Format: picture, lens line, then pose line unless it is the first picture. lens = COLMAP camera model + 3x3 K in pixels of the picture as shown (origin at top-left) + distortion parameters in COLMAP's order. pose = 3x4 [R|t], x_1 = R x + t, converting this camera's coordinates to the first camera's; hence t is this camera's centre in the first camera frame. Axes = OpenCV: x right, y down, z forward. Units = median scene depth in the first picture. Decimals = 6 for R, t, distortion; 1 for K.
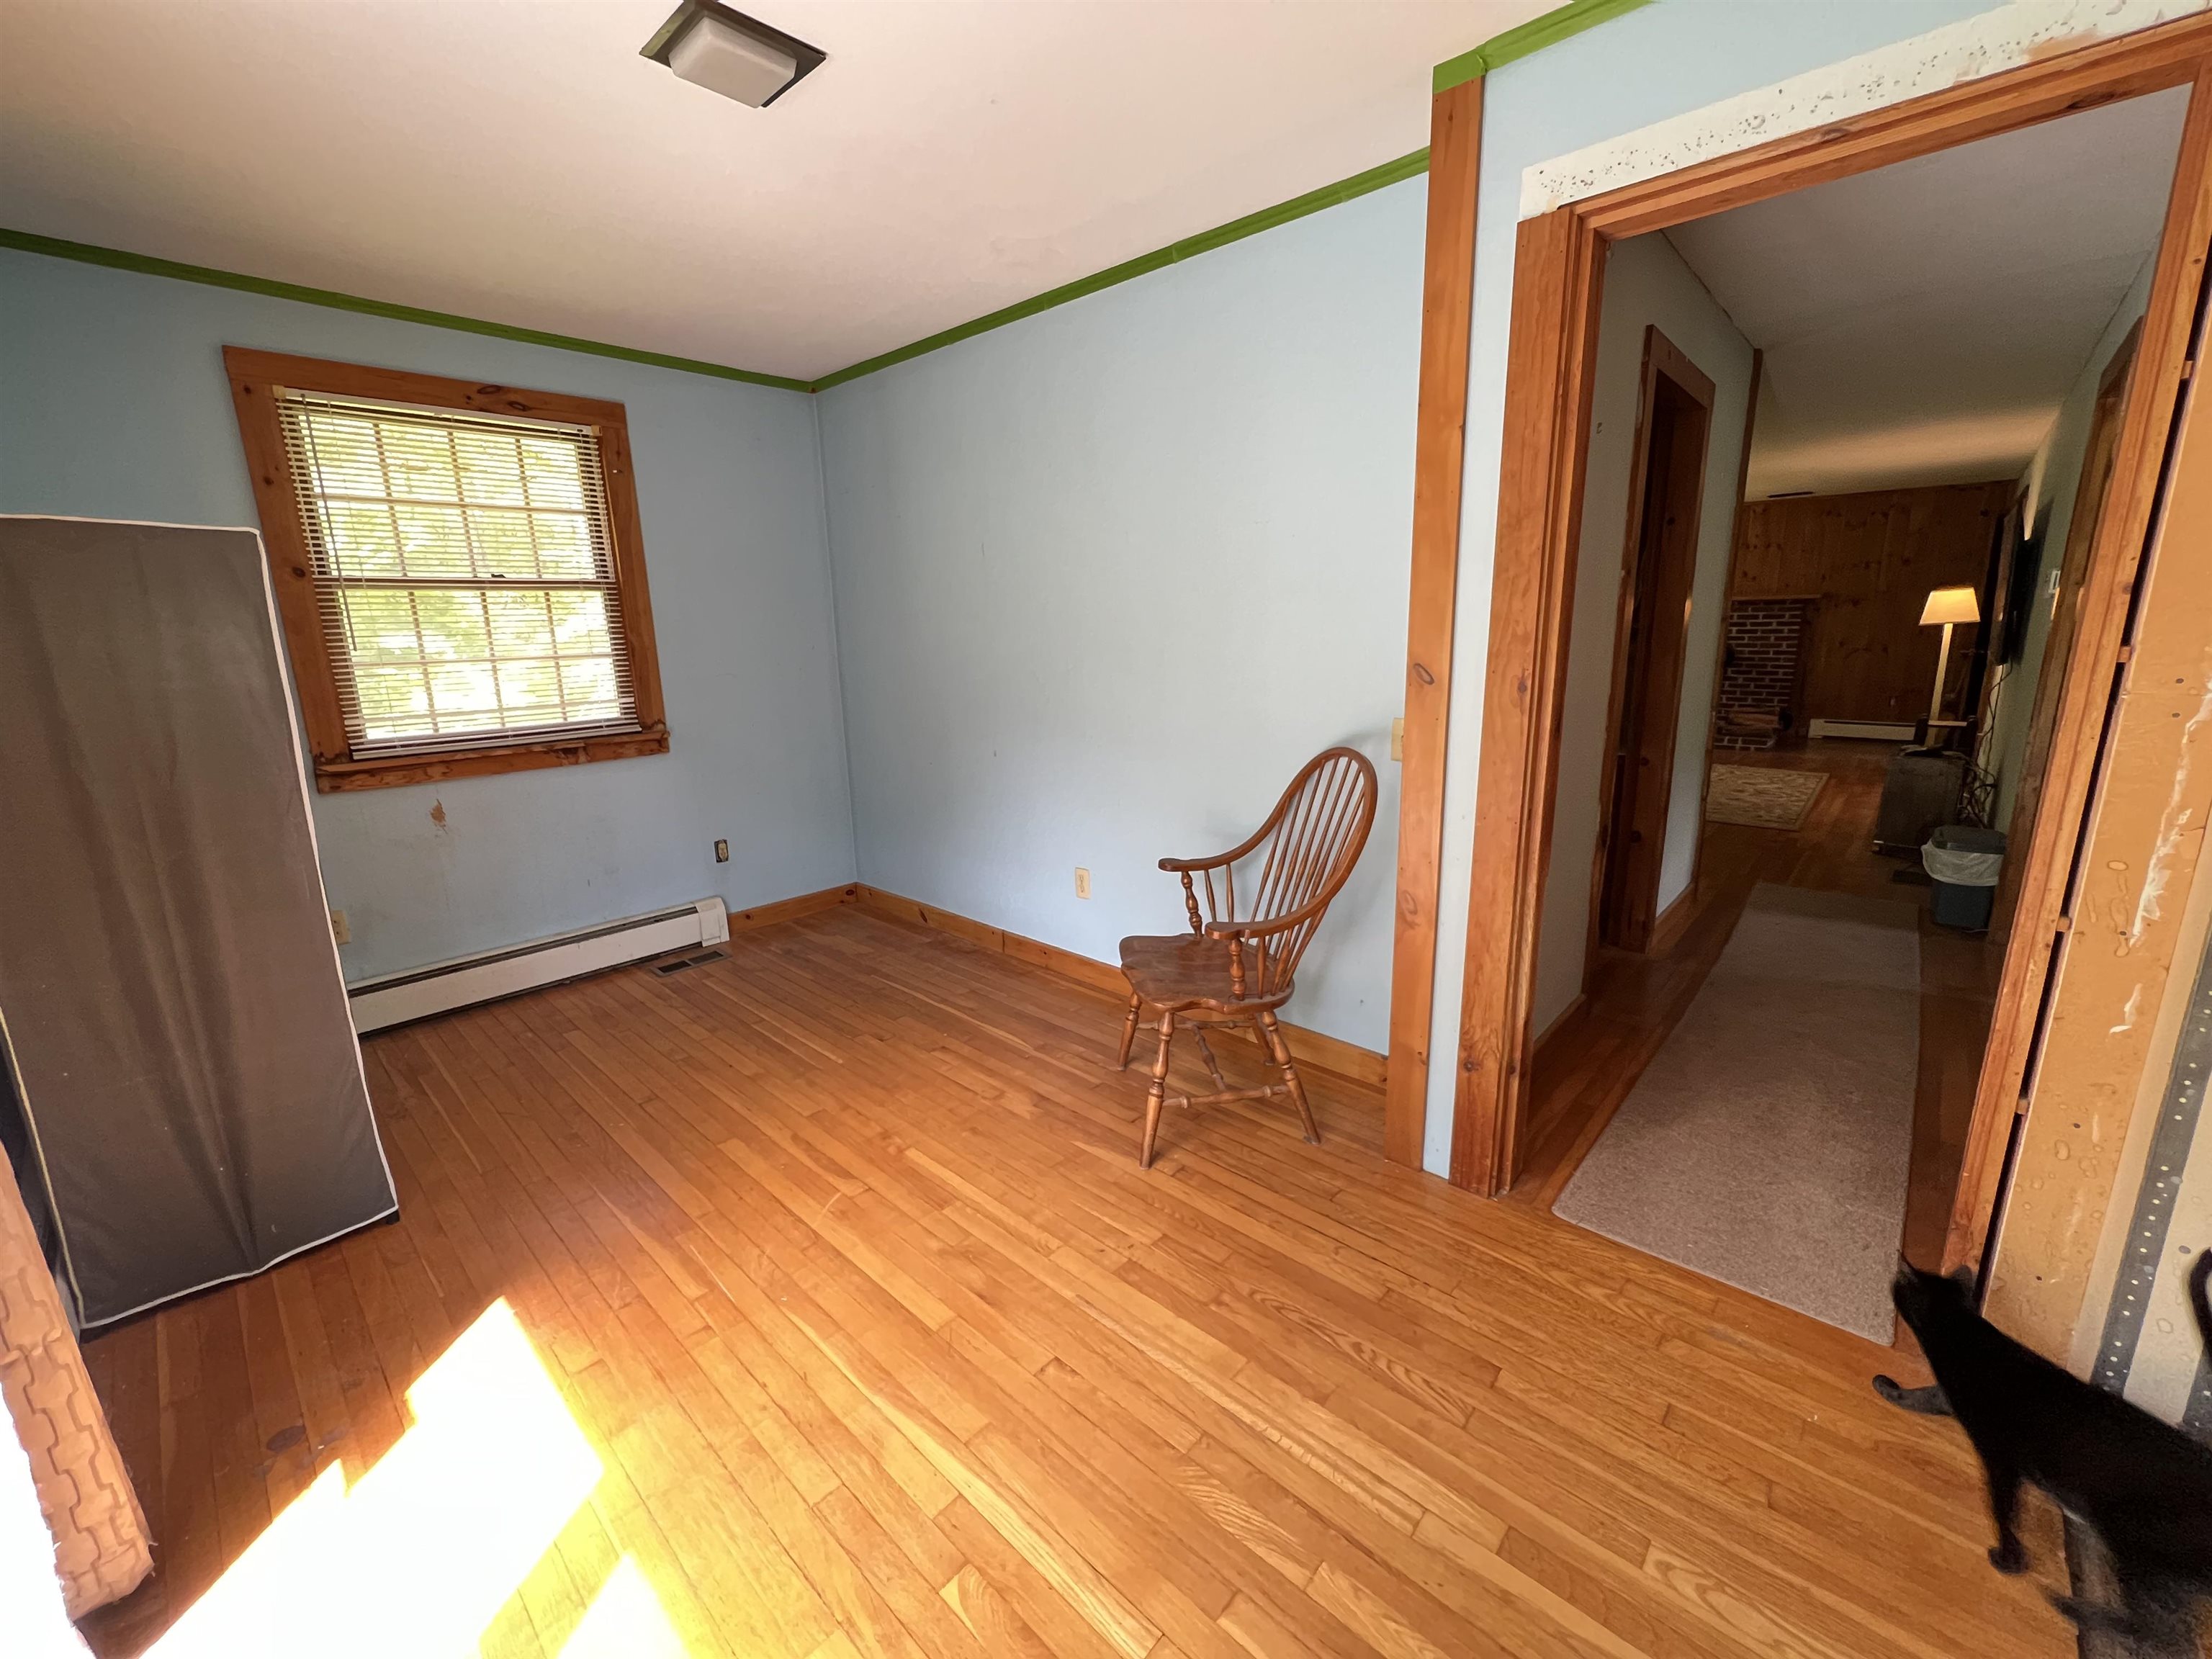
lens RADIAL K [[888.5, 0, 1108.5], [0, 888.5, 821.1], [0, 0, 1]] dist [0.000010, -0.001209]
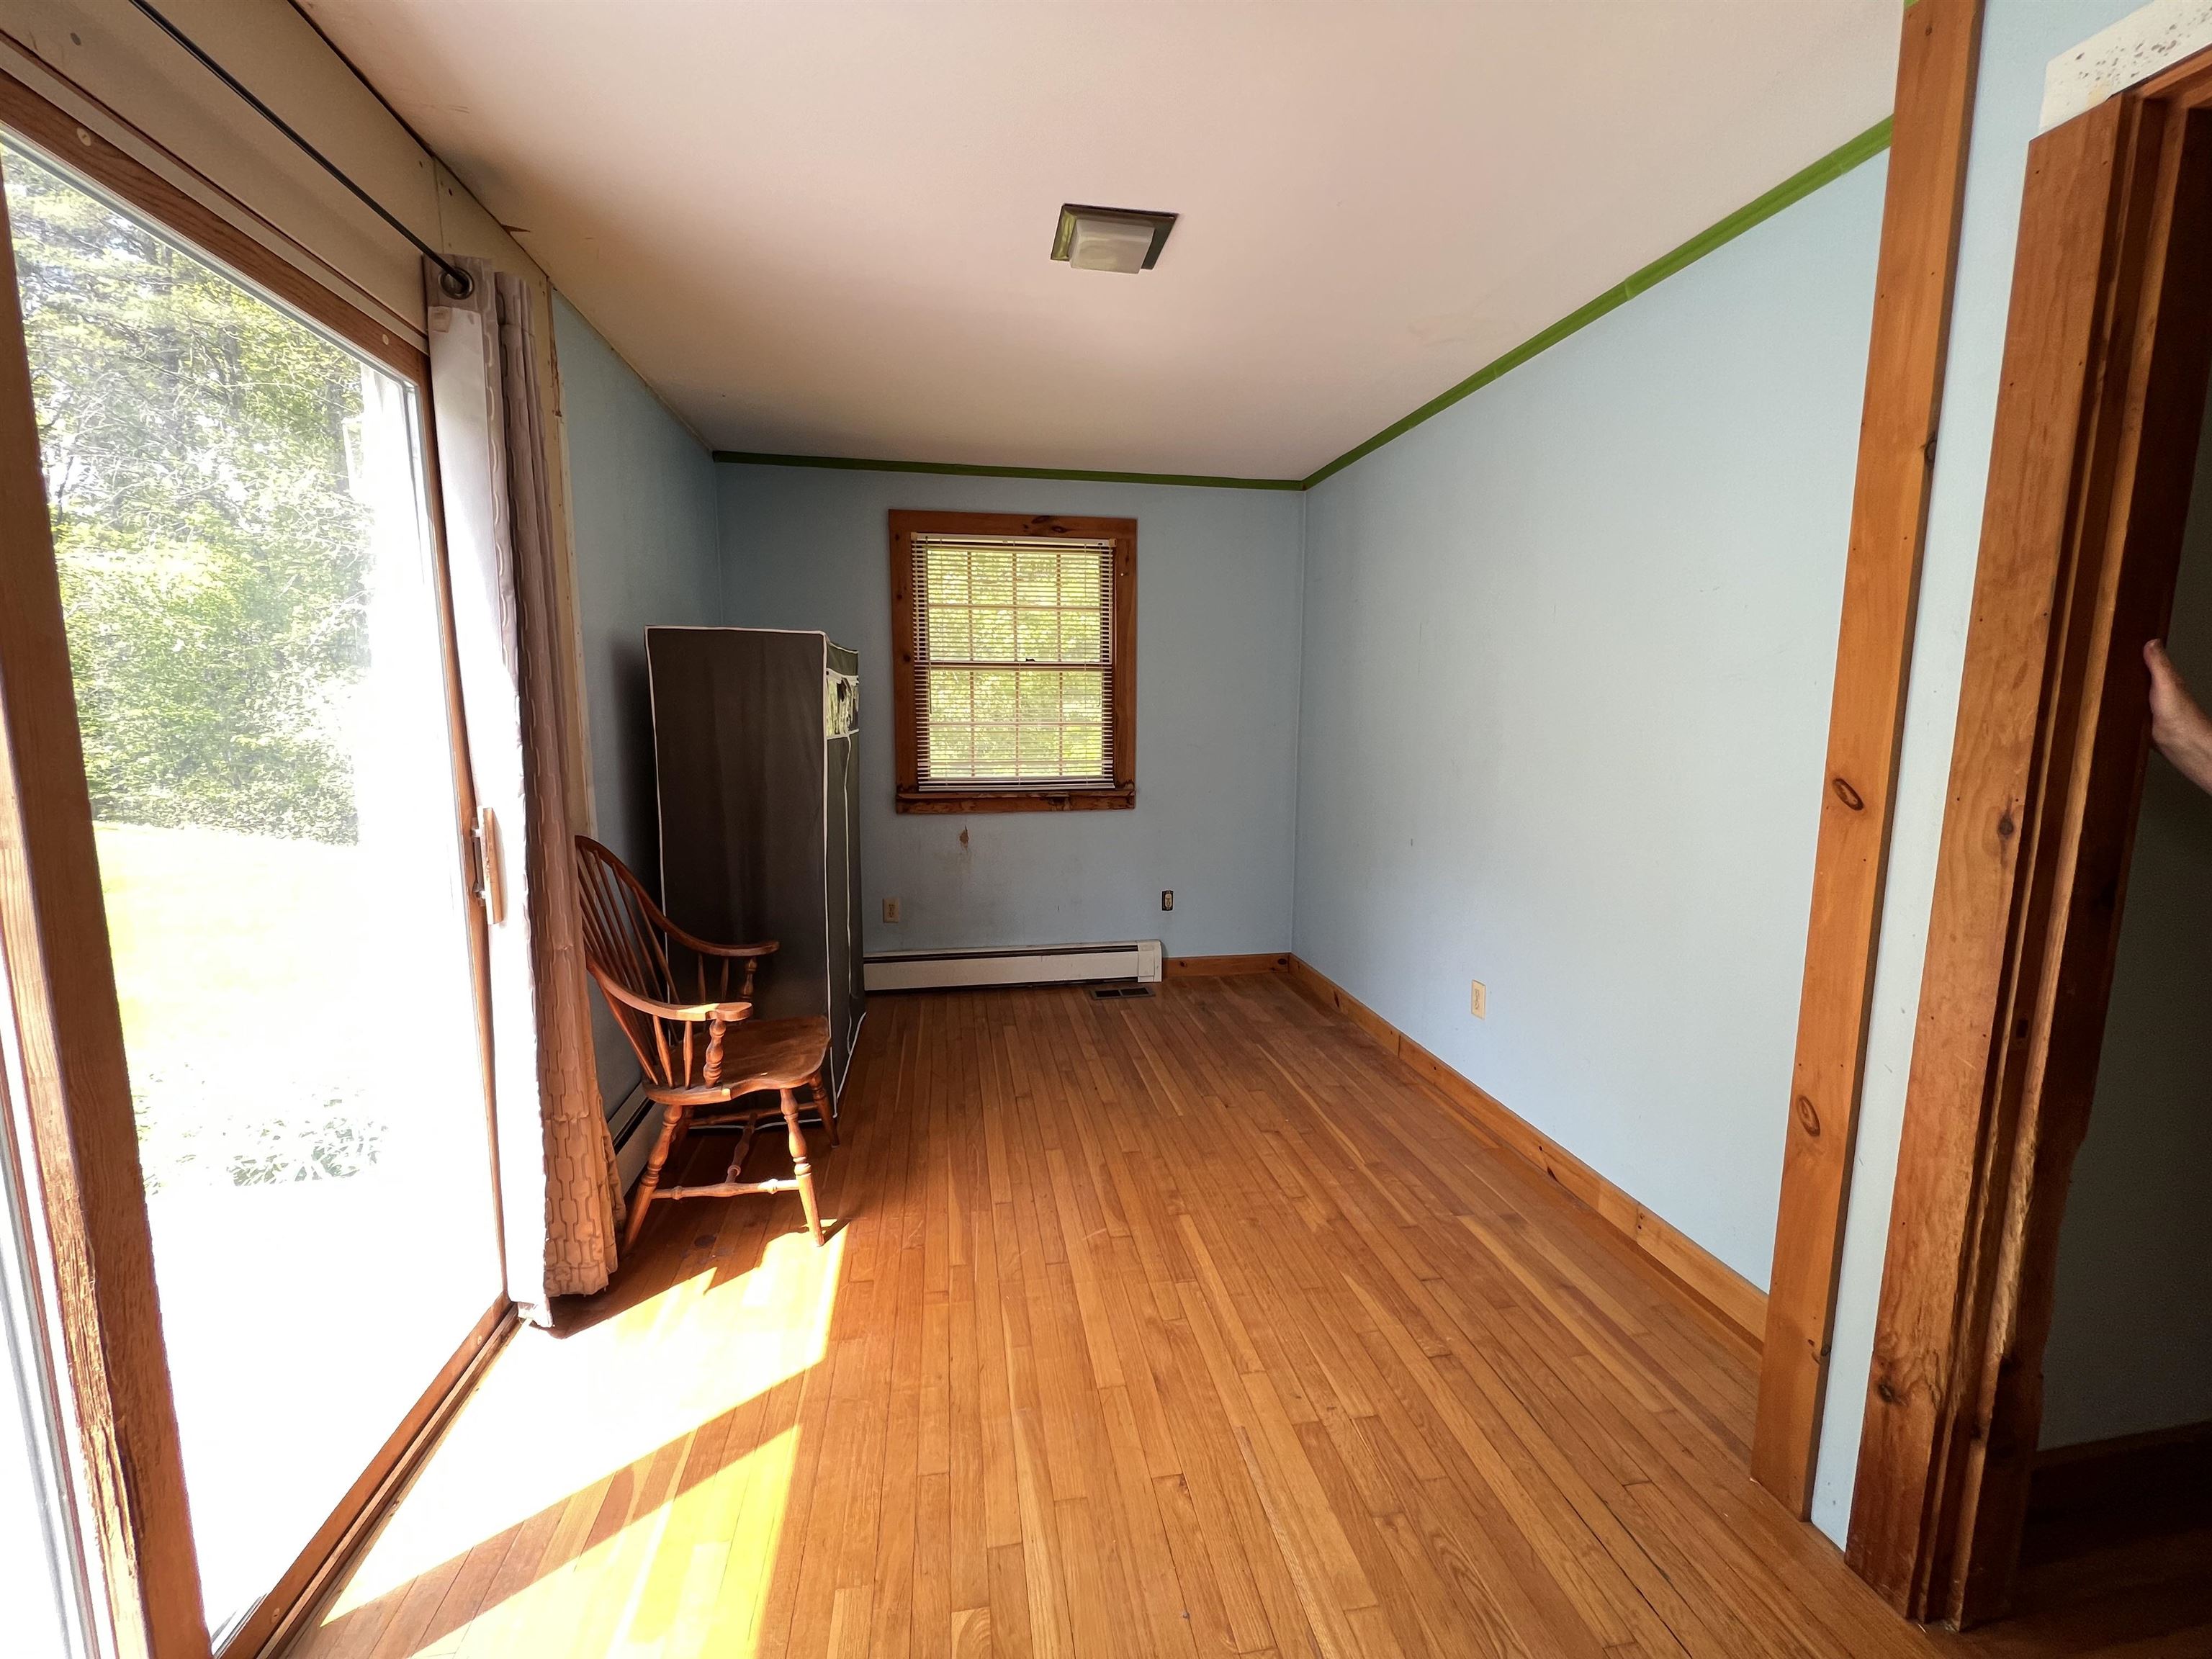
lens RADIAL K [[889.8, 0, 1116.0], [0, 889.8, 823.4], [0, 0, 1]] dist [-0.002682, 0.000819]
pose [[0.798744, 0.104231, -0.592574, 0.299074], [-0.152578, 0.987776, -0.031919, -0.030706], [0.582003, 0.115909, 0.804883, 0.096665]]
